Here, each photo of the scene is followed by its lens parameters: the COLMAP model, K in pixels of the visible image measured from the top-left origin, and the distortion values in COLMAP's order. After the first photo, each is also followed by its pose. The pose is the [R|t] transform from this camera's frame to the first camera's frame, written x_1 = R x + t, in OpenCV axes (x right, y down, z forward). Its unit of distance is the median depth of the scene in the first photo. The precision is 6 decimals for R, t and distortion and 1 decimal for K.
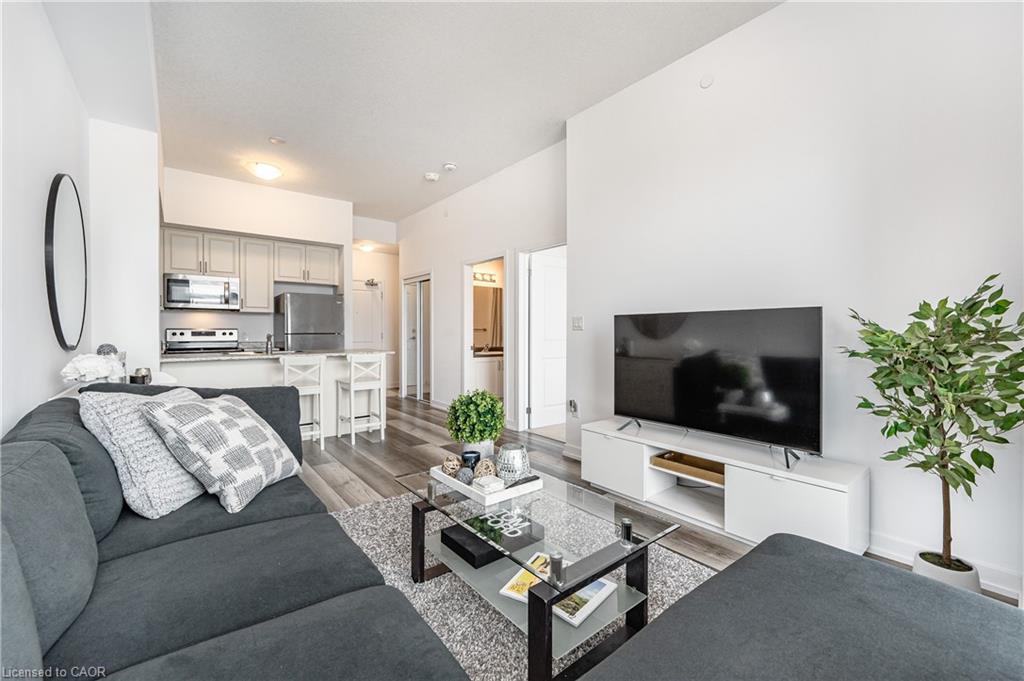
lens RADIAL K [[410.5, 0, 514.5], [0, 410.5, 333.4], [0, 0, 1]] dist [0.000239, 0.000109]
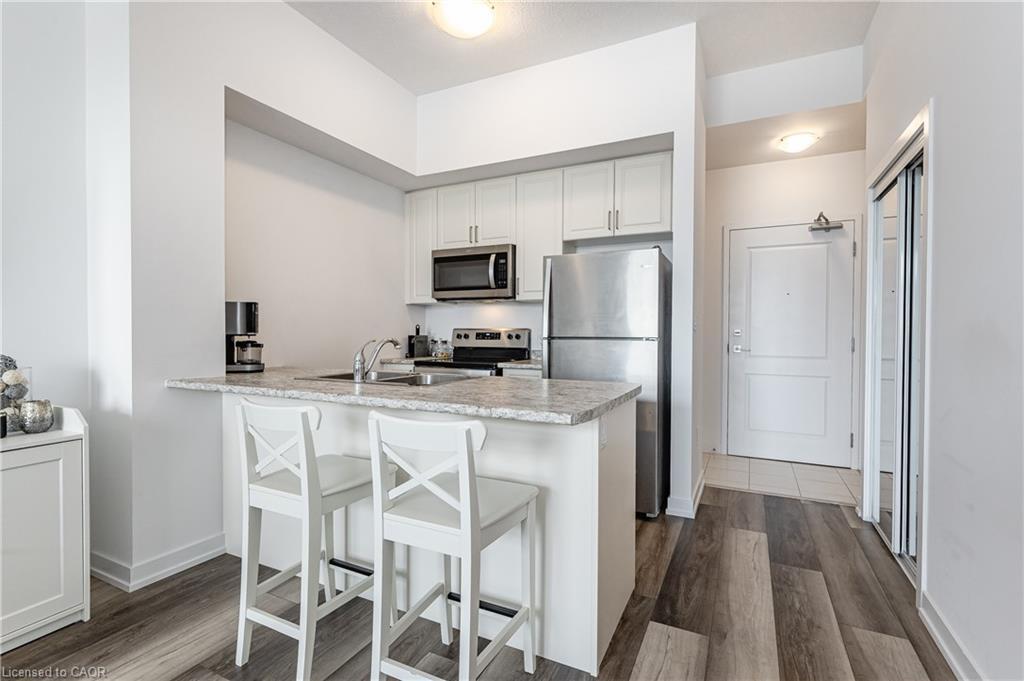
lens RADIAL K [[477.2, 0, 516.5], [0, 477.2, 339.2], [0, 0, 1]] dist [0.000670, 0.000293]
pose [[0.429469, 0.015700, -0.902945, -0.038407], [-0.008451, 0.999875, 0.013366, -0.005092], [0.903042, 0.001891, 0.429548, 0.709789]]
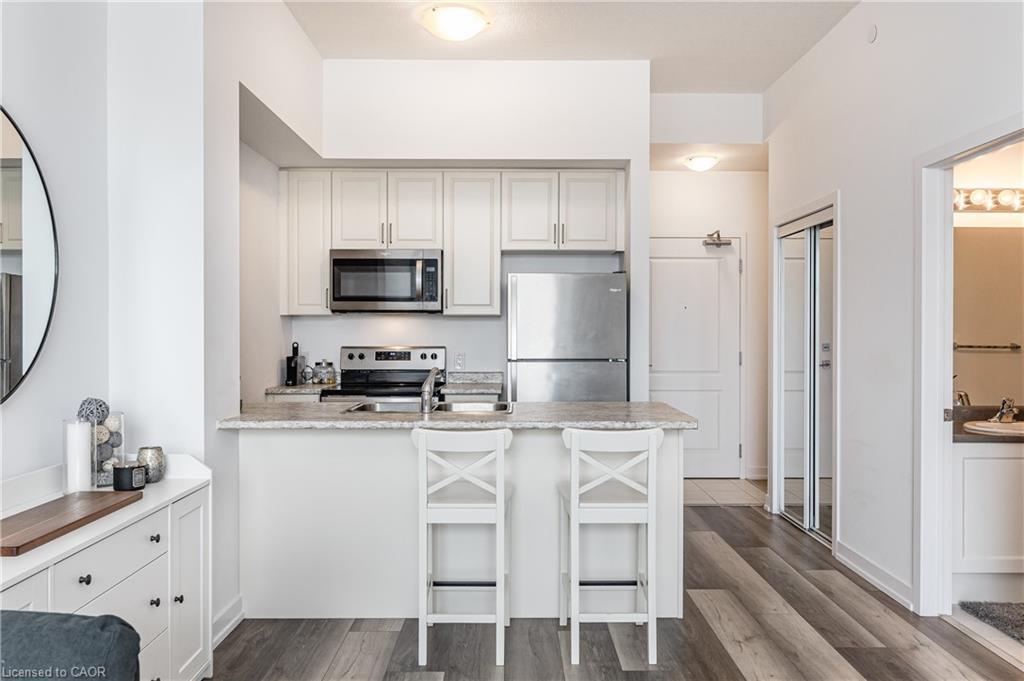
lens RADIAL K [[780.2, 0, 523.6], [0, 780.2, 335.0], [0, 0, 1]] dist [-0.000808, -0.001283]
pose [[0.787404, 0.004060, -0.616424, 0.015240], [-0.003691, 0.999991, 0.001871, -0.029654], [0.616427, 0.000802, 0.787412, 0.294009]]
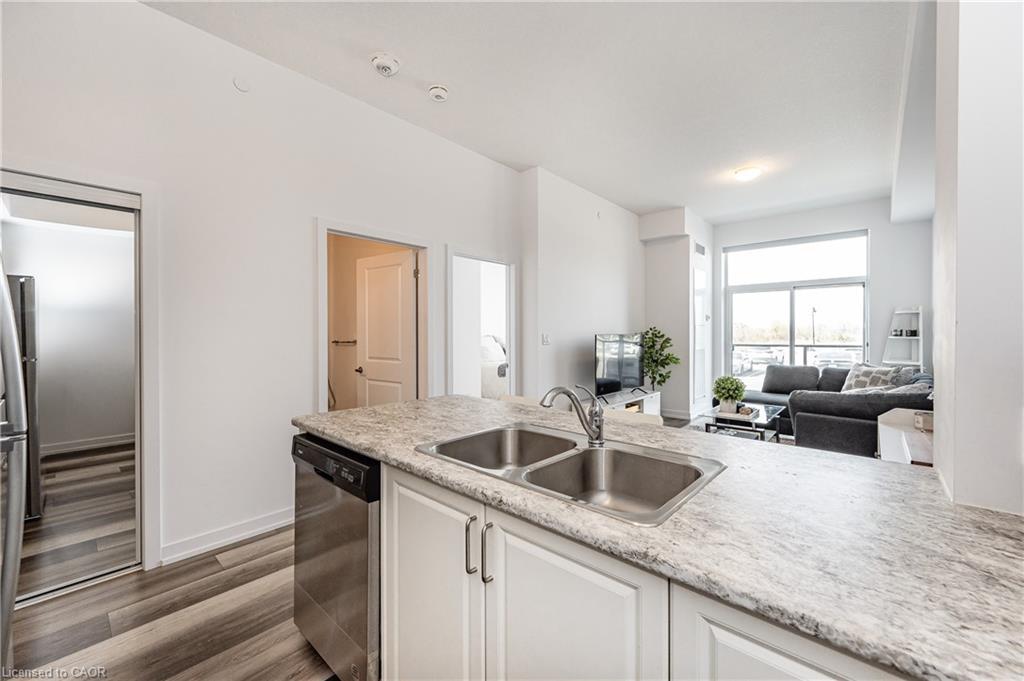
lens RADIAL K [[410.5, 0, 514.5], [0, 410.5, 333.4], [0, 0, 1]] dist [0.000239, 0.000109]
pose [[-0.158104, -0.004333, 0.987413, -0.693464], [0.006460, 0.999964, 0.005422, -0.031933], [-0.987401, 0.007236, -0.158070, 0.847358]]
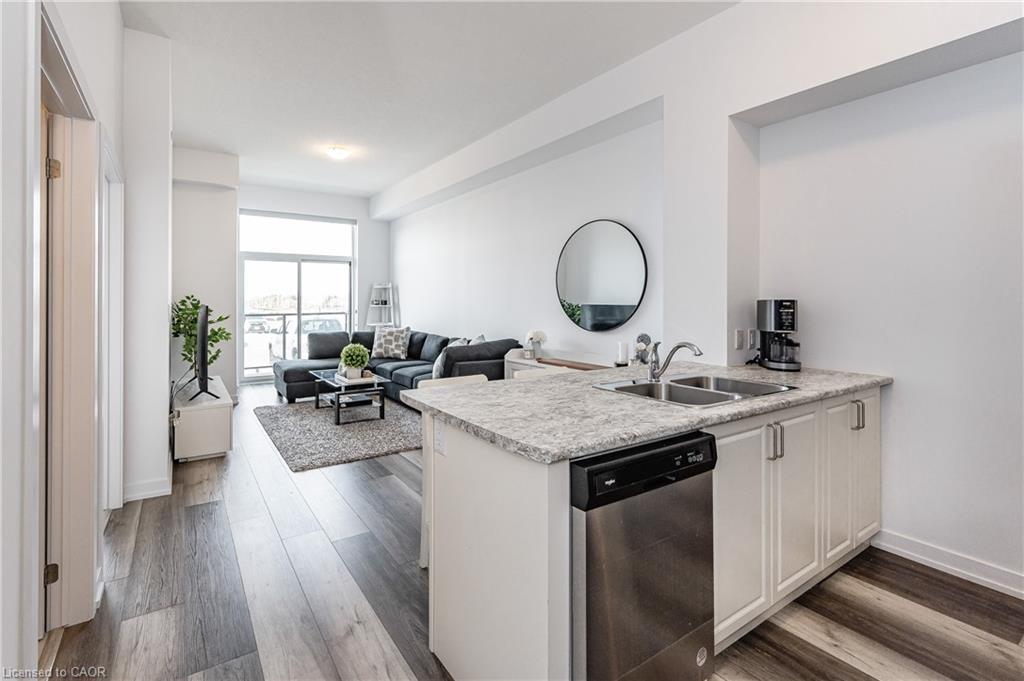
lens RADIAL K [[453.6, 0, 466.8], [0, 453.6, 299.3], [0, 0, 1]] dist [-0.013342, -0.000022]
pose [[-0.994265, -0.003266, 0.106892, -0.331890], [-0.003041, 0.999993, 0.002268, -0.035892], [-0.106899, 0.001930, -0.994268, 1.178294]]
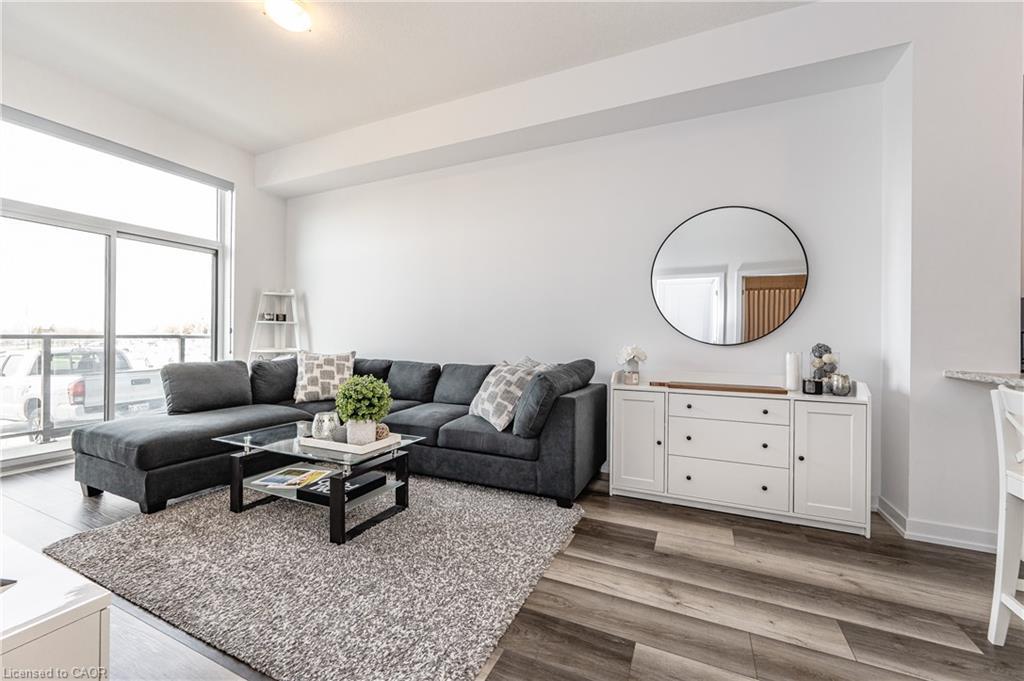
lens RADIAL K [[401.1, 0, 515.0], [0, 401.1, 338.8], [0, 0, 1]] dist [-0.001375, 0.000001]
pose [[-0.888827, -0.010540, -0.458121, 0.016037], [-0.013690, 0.999900, 0.003556, 0.011053], [0.458038, 0.009432, -0.888883, 0.769351]]
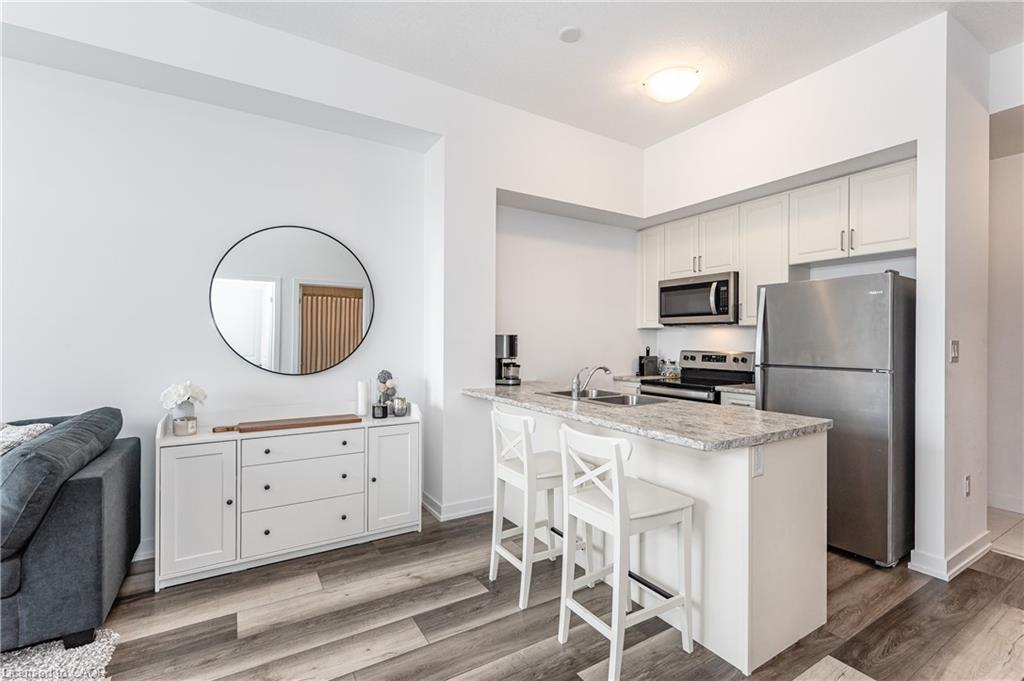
lens RADIAL K [[460.2, 0, 512.0], [0, 460.2, 340.5], [0, 0, 1]] dist [0.001372, 0.000454]
pose [[-0.117873, -0.000406, -0.993029, 0.059332], [-0.009900, 0.999951, 0.000766, -0.027245], [0.992979, 0.009921, -0.117871, 0.752132]]
